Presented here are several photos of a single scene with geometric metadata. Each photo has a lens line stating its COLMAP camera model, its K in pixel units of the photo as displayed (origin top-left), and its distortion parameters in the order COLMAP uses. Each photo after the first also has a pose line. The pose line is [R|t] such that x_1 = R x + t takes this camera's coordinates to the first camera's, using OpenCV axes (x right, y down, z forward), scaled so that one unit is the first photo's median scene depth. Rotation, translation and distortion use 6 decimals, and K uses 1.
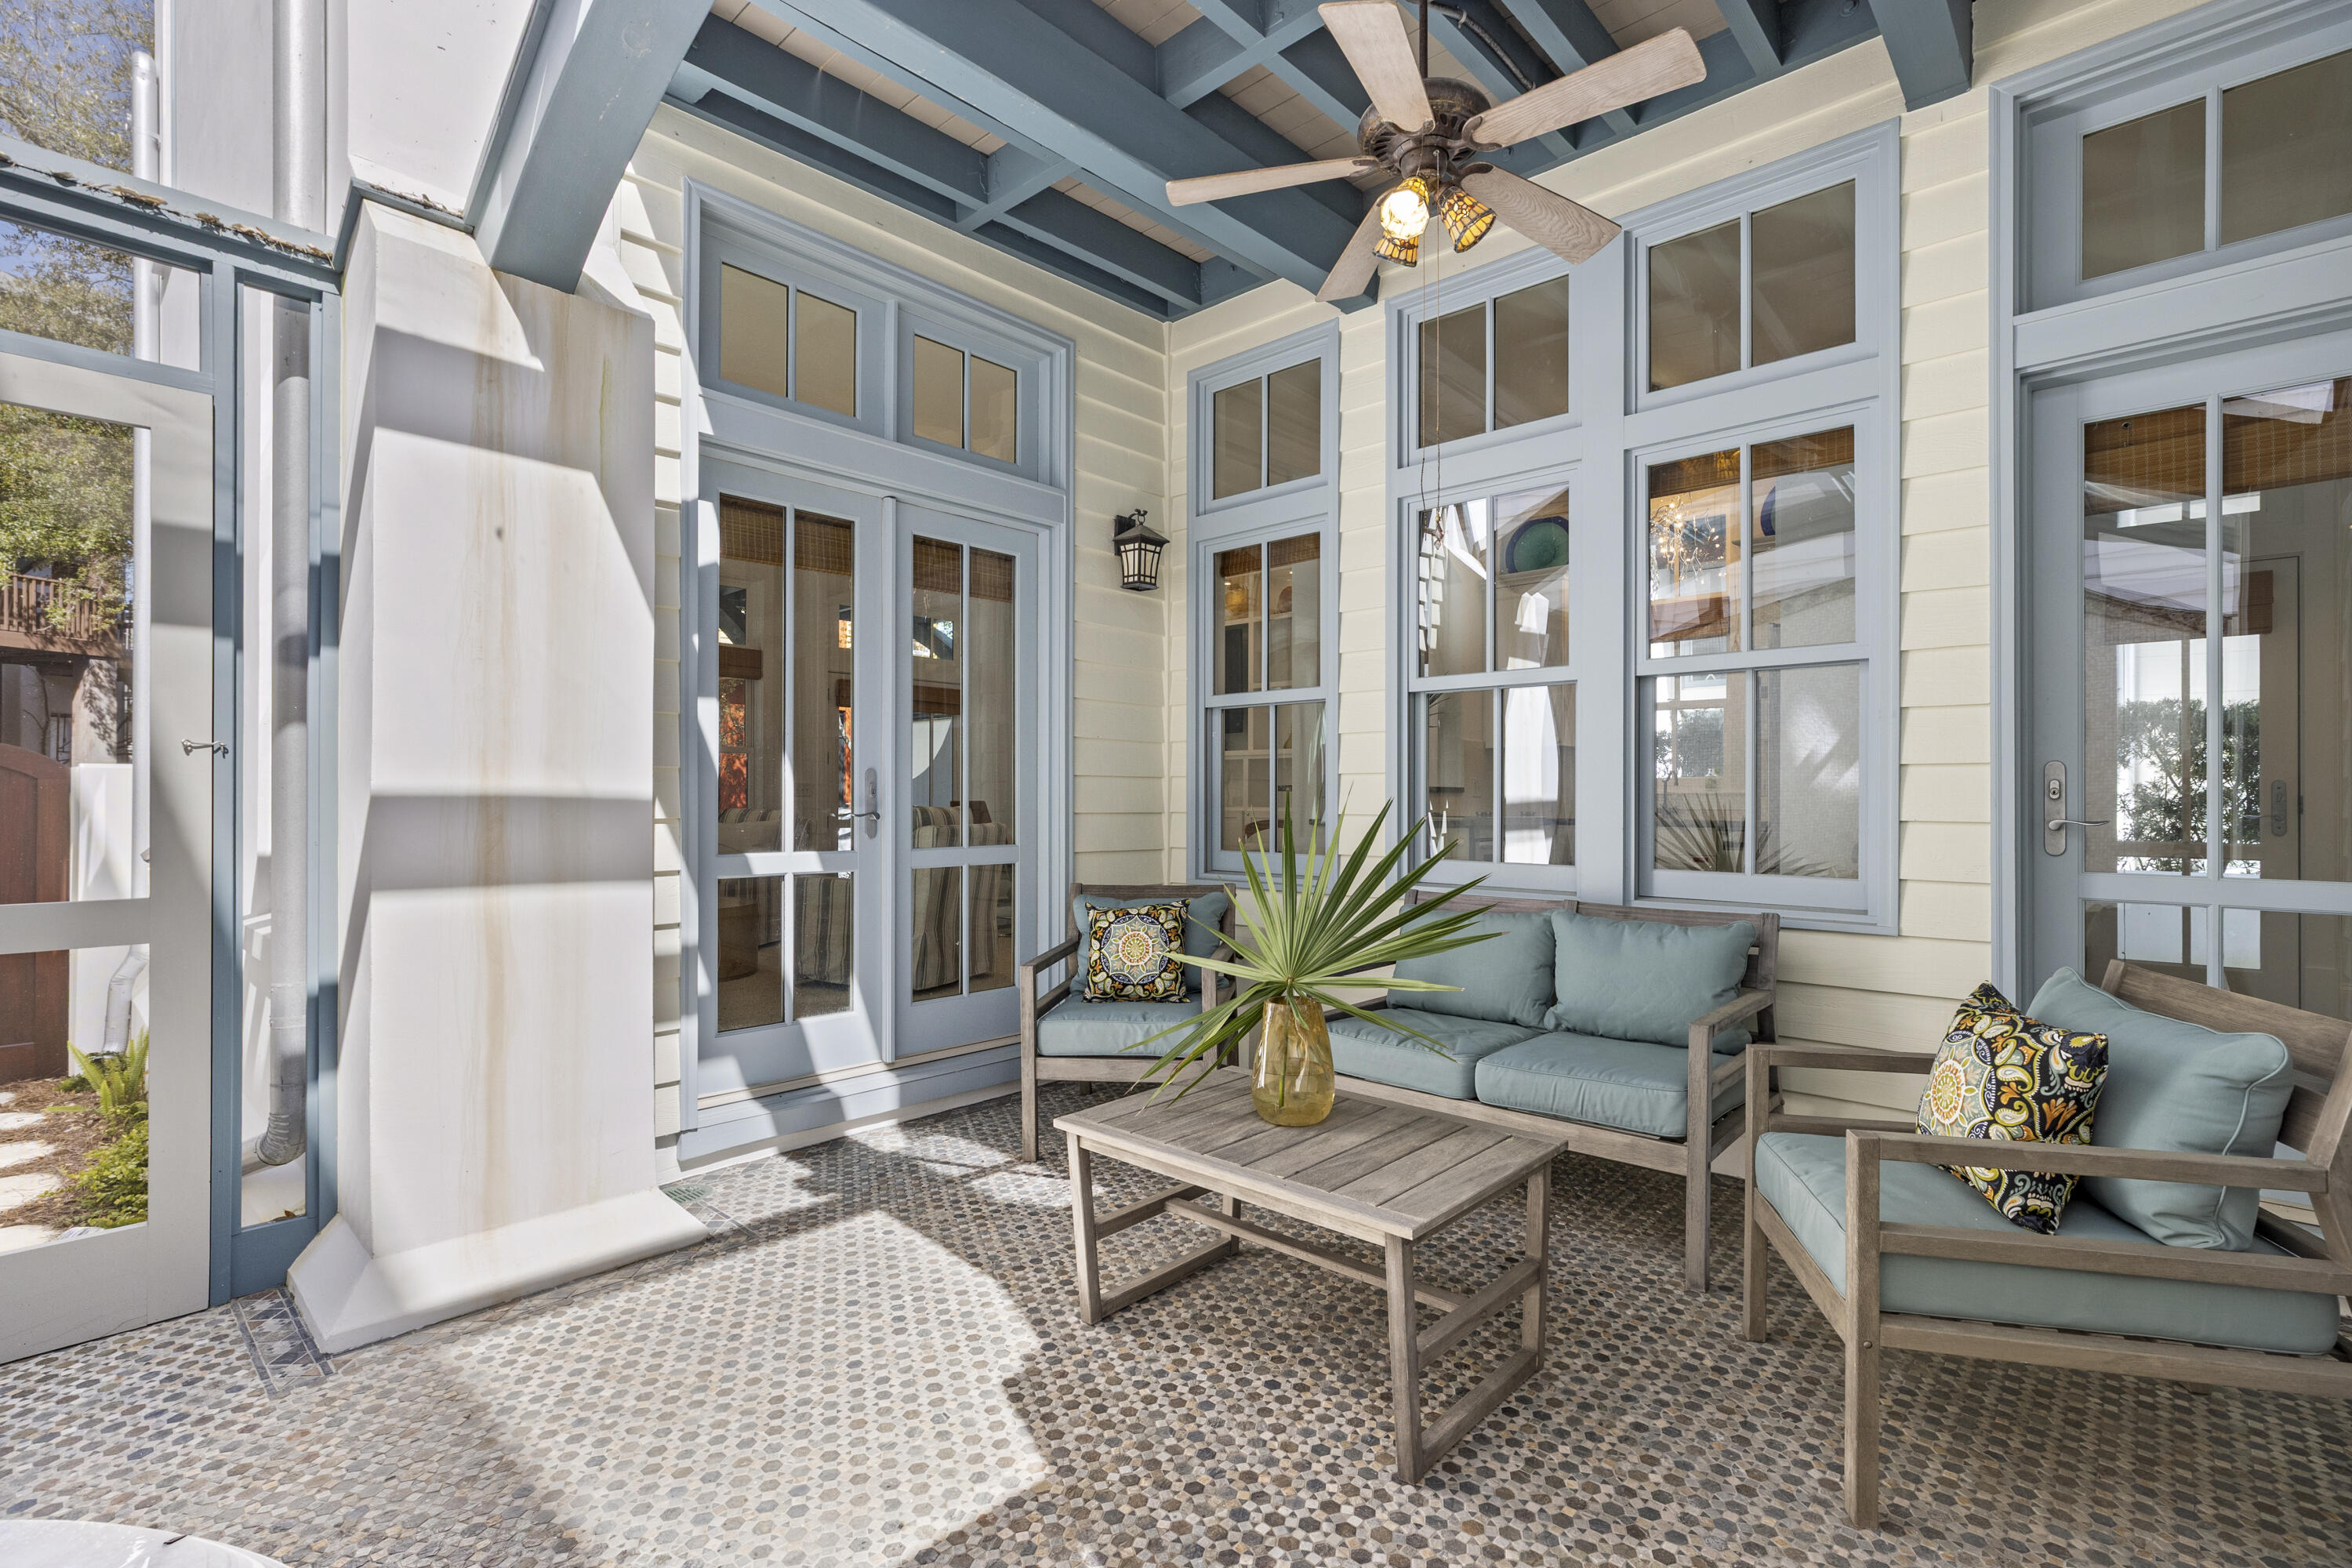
lens RADIAL K [[1081.2, 0, 1178.9], [0, 1081.2, 789.2], [0, 0, 1]] dist [-0.005727, 0.004900]
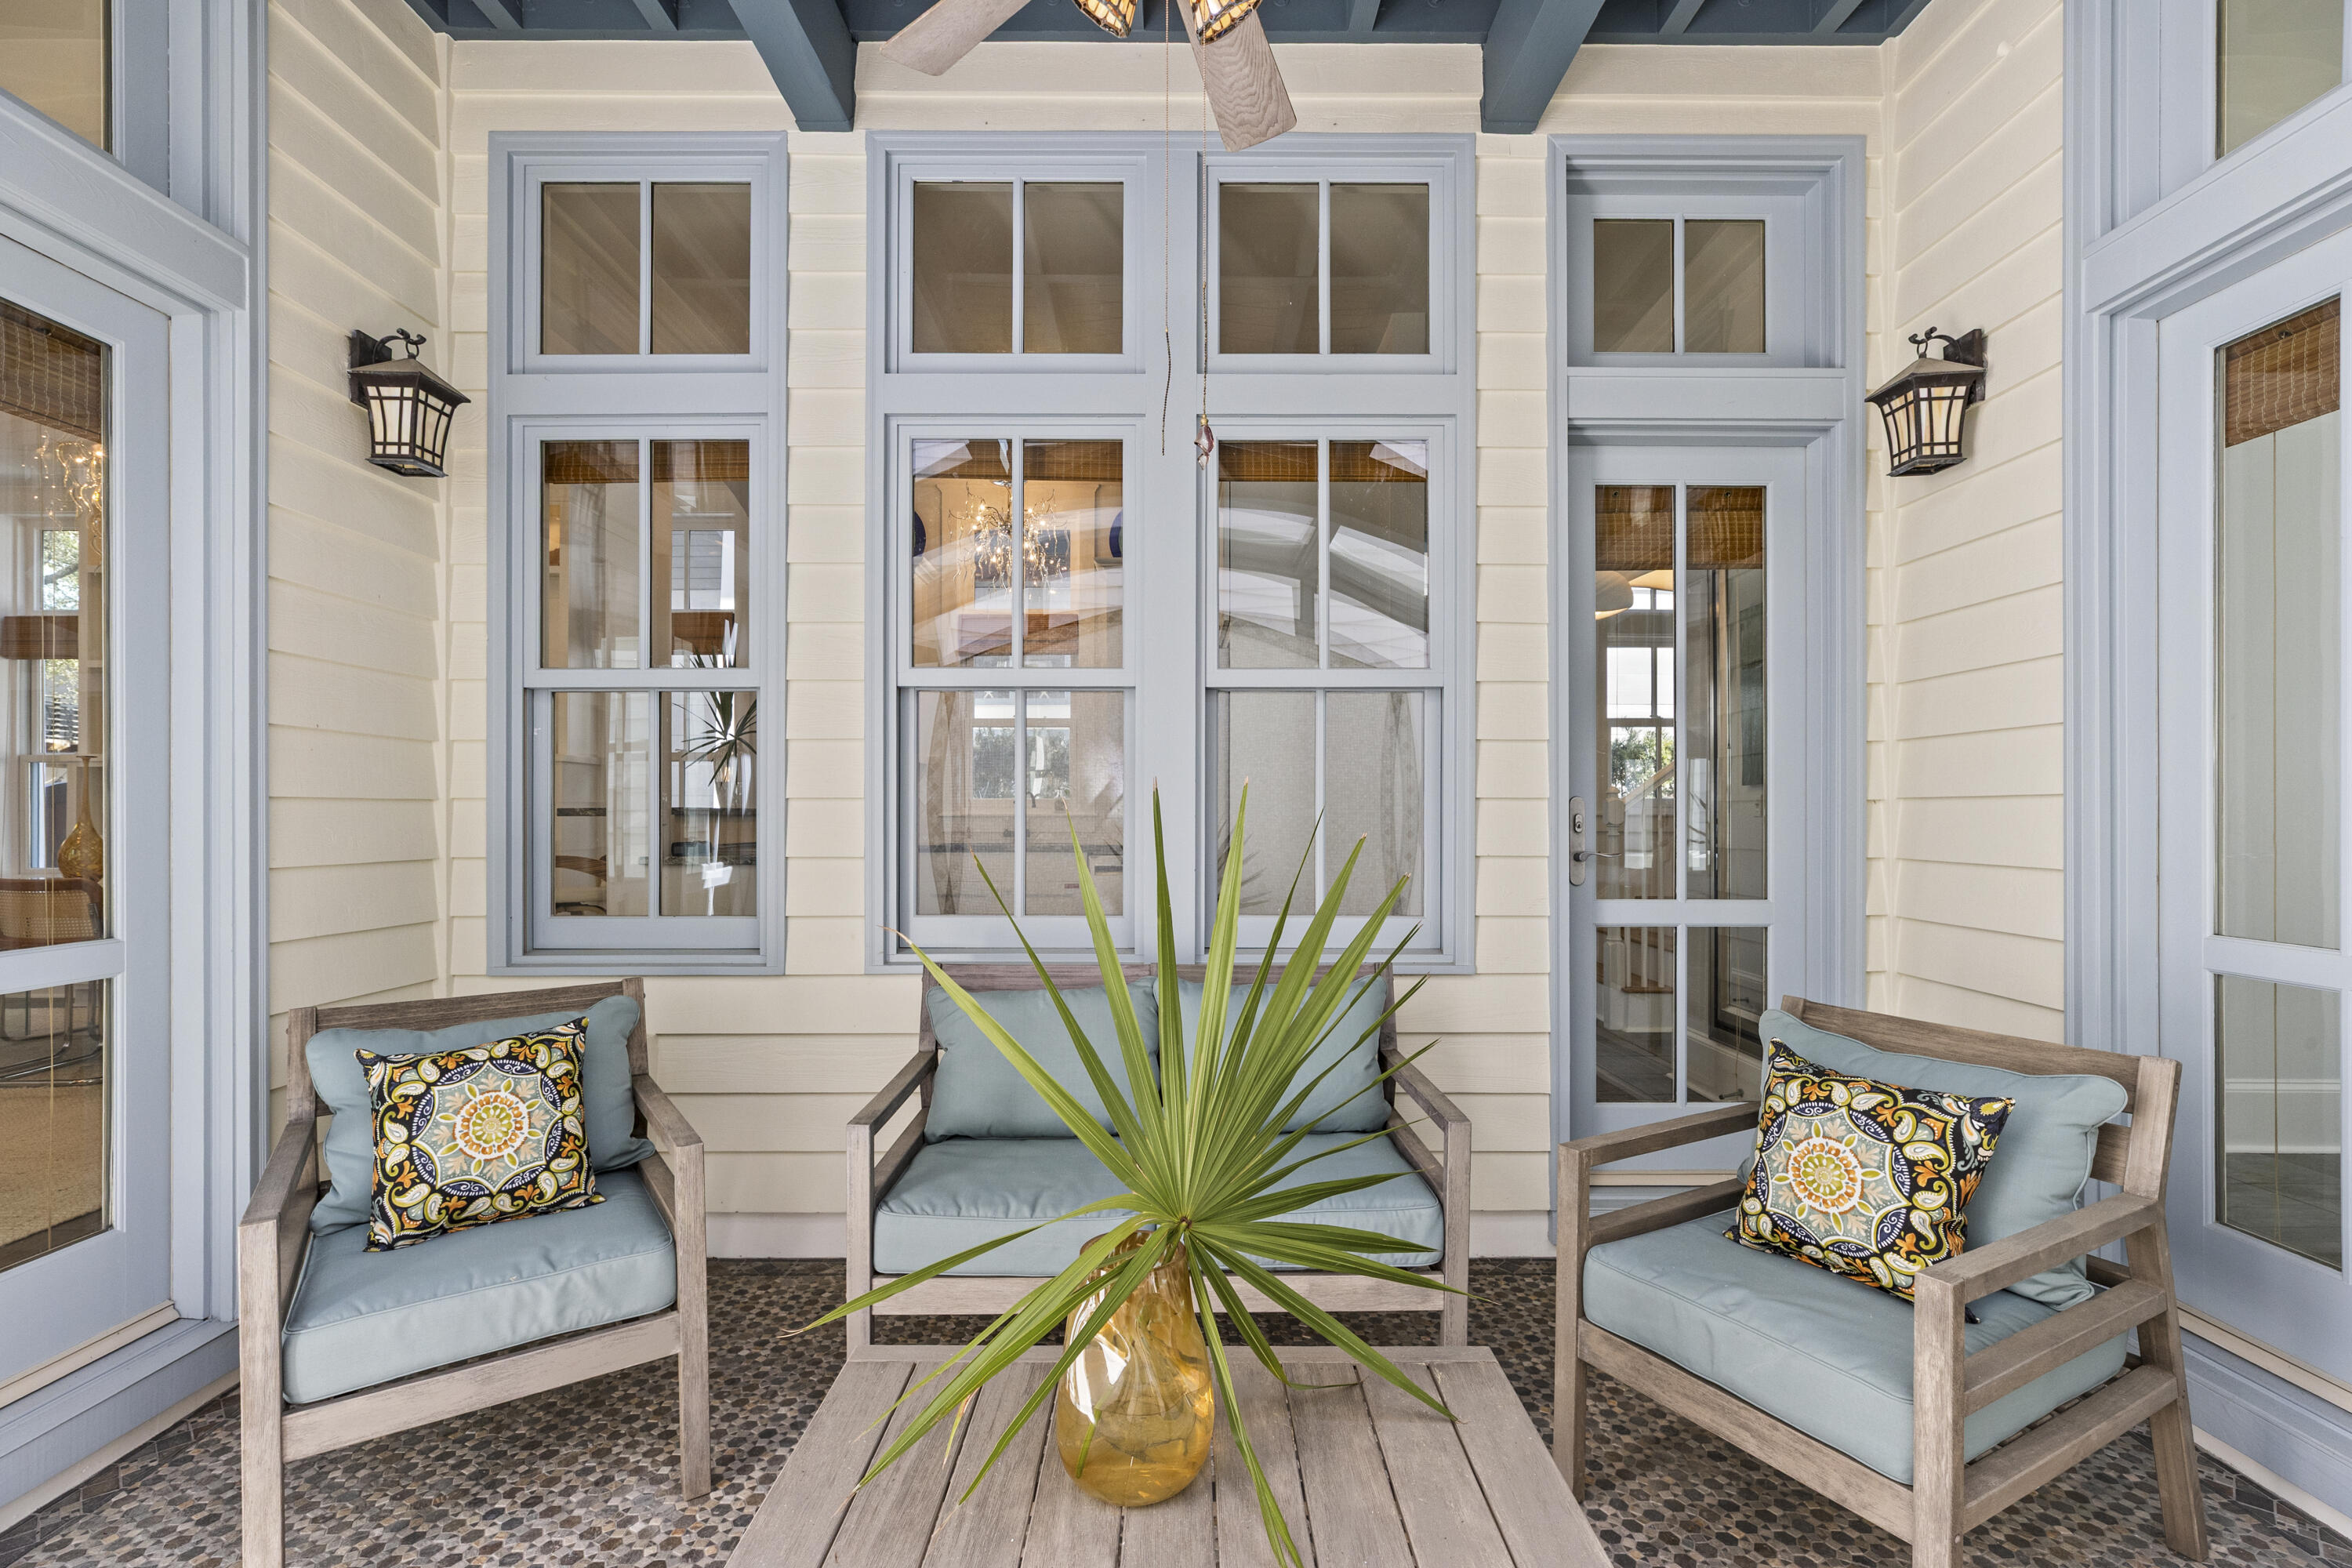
lens RADIAL K [[1081.2, 0, 1176.8], [0, 1081.2, 804.8], [0, 0, 1]] dist [-0.005727, 0.004900]
pose [[0.733145, 0.000881, 0.680072, -0.154804], [-0.003973, 0.999988, 0.002988, -0.014838], [-0.680061, -0.004892, 0.733139, 0.373847]]
